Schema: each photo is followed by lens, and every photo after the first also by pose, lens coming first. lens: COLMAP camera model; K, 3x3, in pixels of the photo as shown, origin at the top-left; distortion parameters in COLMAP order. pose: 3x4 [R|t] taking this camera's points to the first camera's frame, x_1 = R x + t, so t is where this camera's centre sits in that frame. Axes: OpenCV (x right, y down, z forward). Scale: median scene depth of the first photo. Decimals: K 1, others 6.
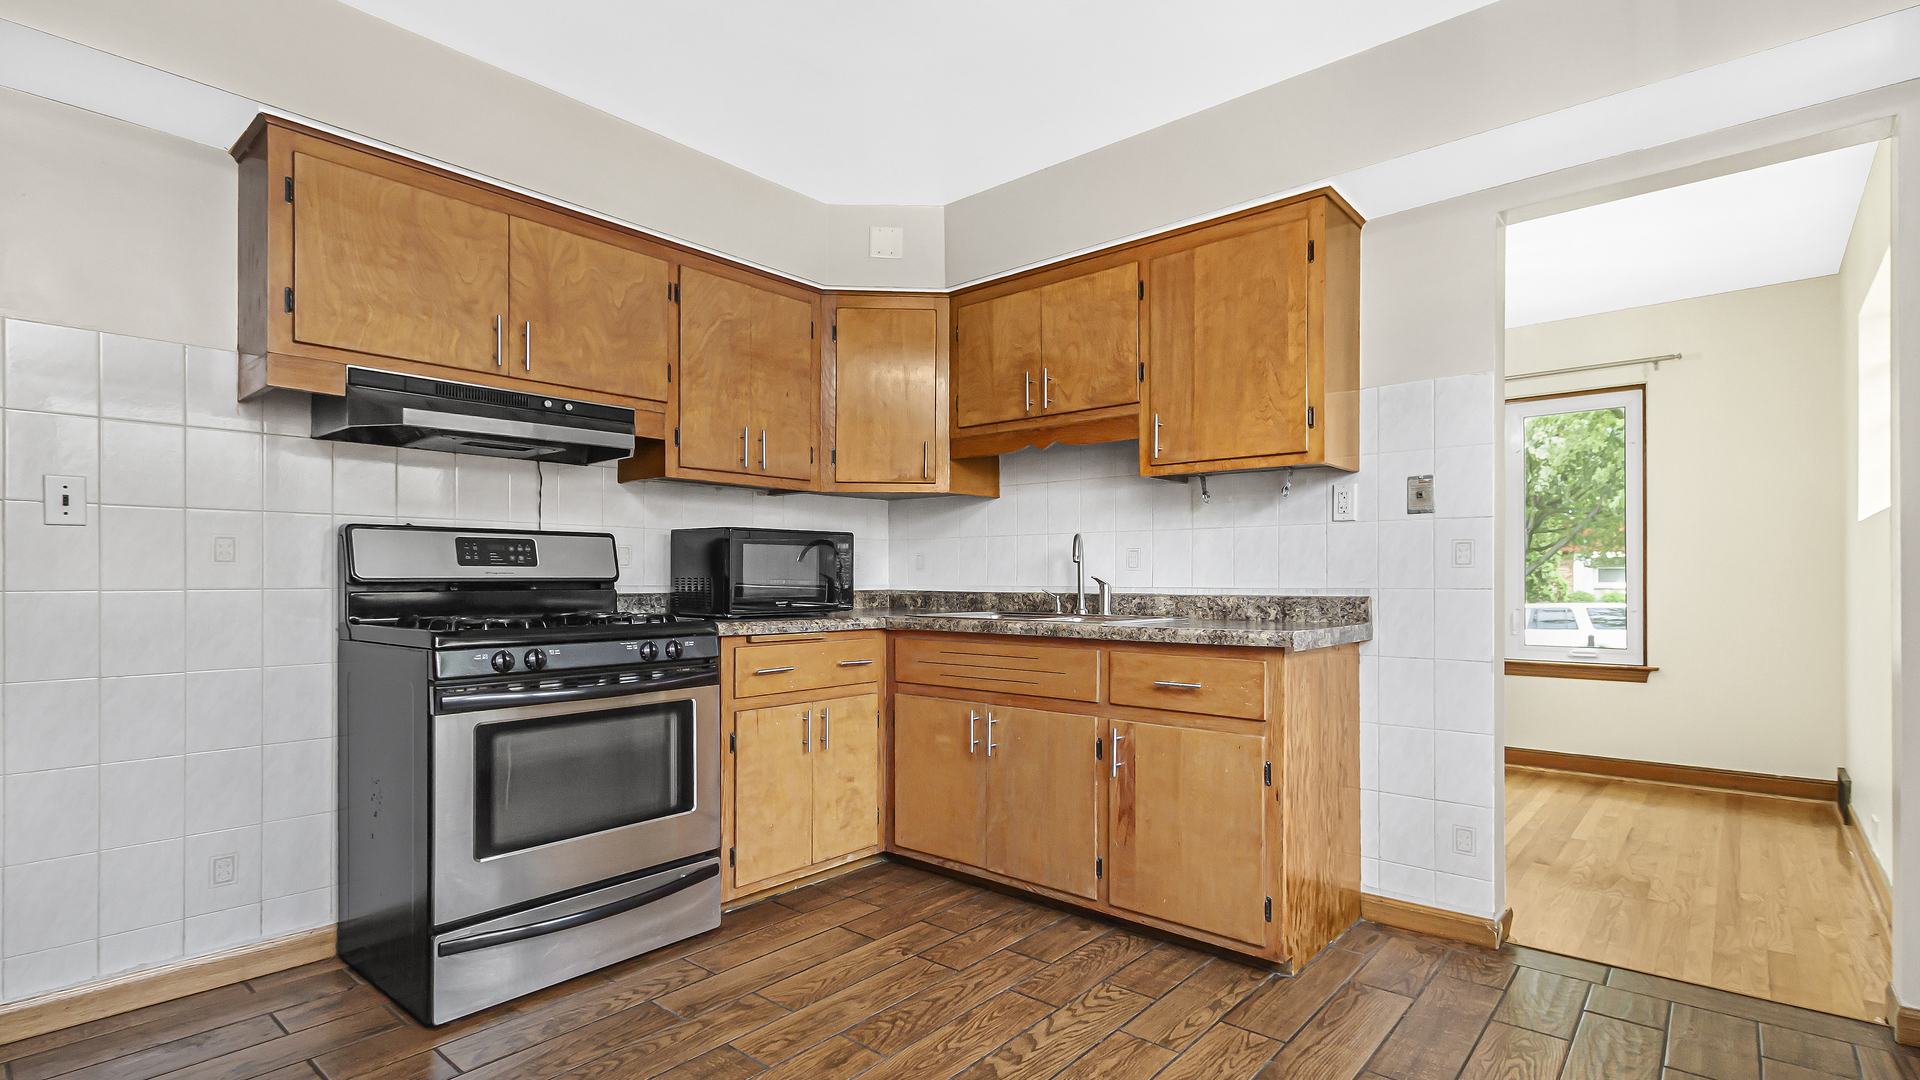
lens RADIAL K [[890.6, 0, 961.2], [0, 890.6, 577.7], [0, 0, 1]] dist [0.001066, 0.000426]
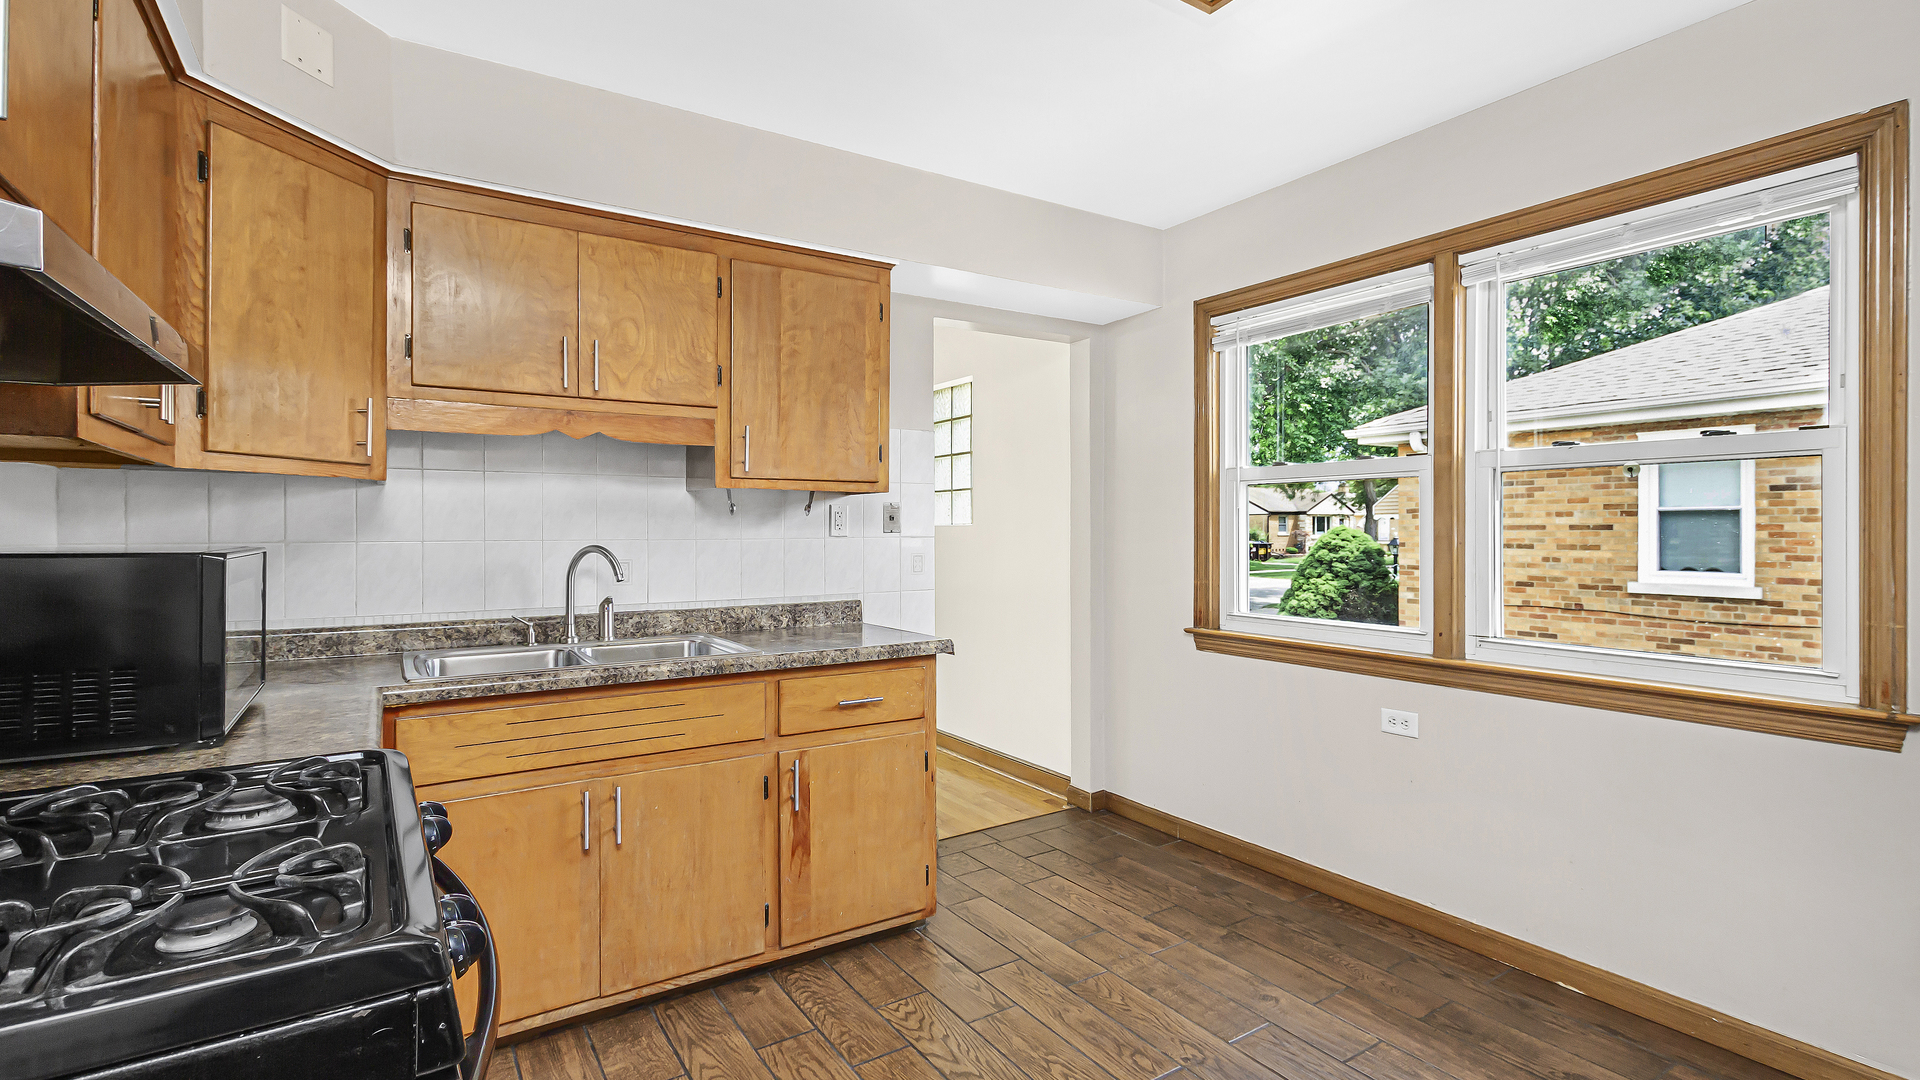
lens RADIAL K [[890.6, 0, 961.0], [0, 890.6, 530.8], [0, 0, 1]] dist [0.001066, 0.000426]
pose [[0.276496, -0.002928, 0.961011, -0.683178], [0.000493, 0.999996, 0.002905, -0.078496], [-0.961015, -0.000329, 0.276496, 0.550564]]
